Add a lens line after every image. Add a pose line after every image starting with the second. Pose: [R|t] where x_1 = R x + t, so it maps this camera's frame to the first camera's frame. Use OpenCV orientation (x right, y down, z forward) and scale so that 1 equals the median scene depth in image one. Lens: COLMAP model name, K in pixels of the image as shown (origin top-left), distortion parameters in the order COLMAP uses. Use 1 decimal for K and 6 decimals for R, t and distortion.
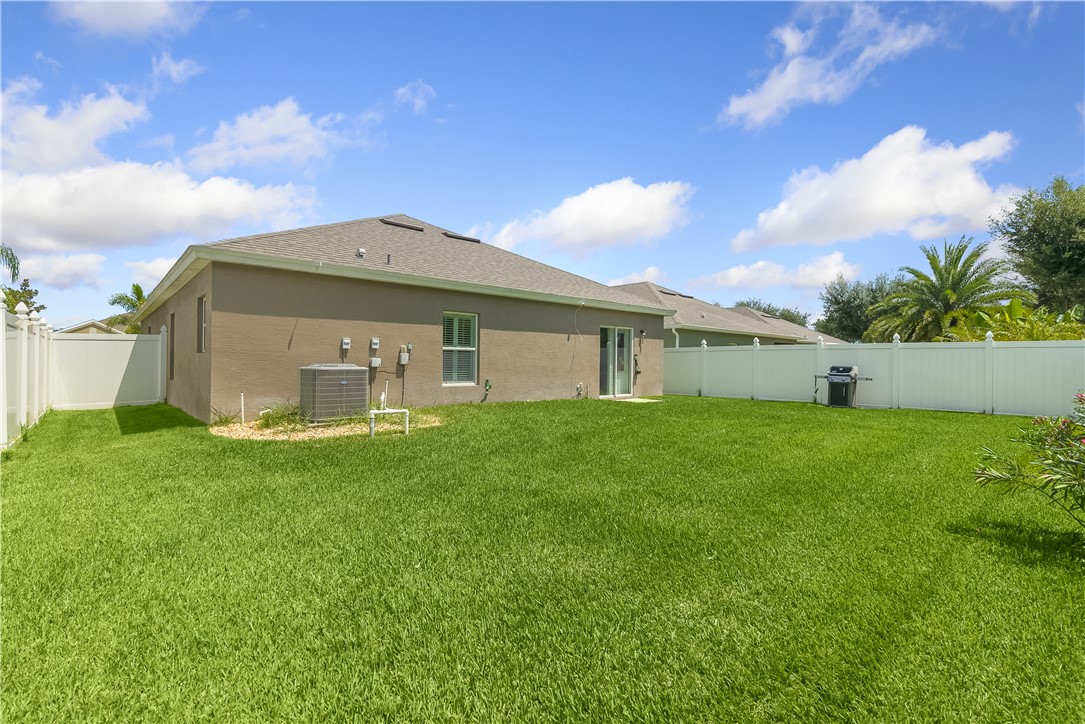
lens RADIAL K [[498.9, 0, 536.5], [0, 498.9, 358.6], [0, 0, 1]] dist [-0.009148, -0.000820]
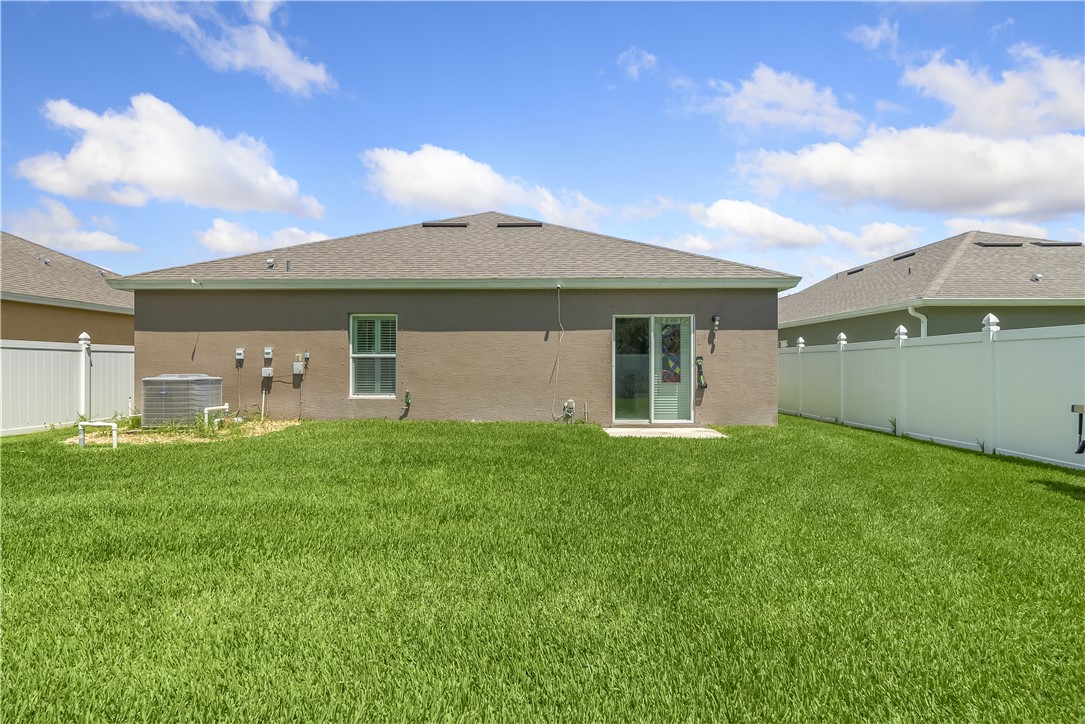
lens RADIAL K [[498.9, 0, 542.3], [0, 498.9, 362.7], [0, 0, 1]] dist [-0.009148, -0.000820]
pose [[0.726727, -0.012319, -0.686816, 0.639573], [0.011152, 0.999919, -0.006135, 0.000649], [0.686835, -0.003200, 0.726806, 0.554410]]
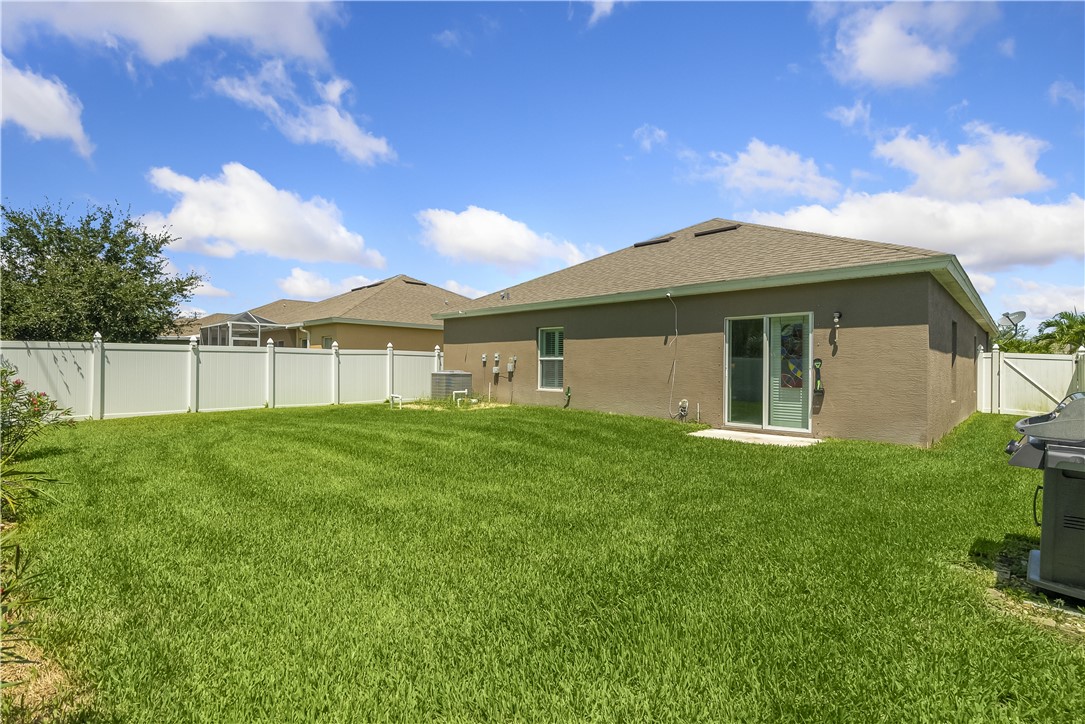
lens RADIAL K [[498.9, 0, 538.9], [0, 498.9, 364.7], [0, 0, 1]] dist [-0.009148, -0.000820]
pose [[0.063922, -0.015058, -0.997841, 0.966953], [-0.008774, 0.999839, -0.015650, 0.011933], [0.997916, 0.009755, 0.063780, 0.873437]]
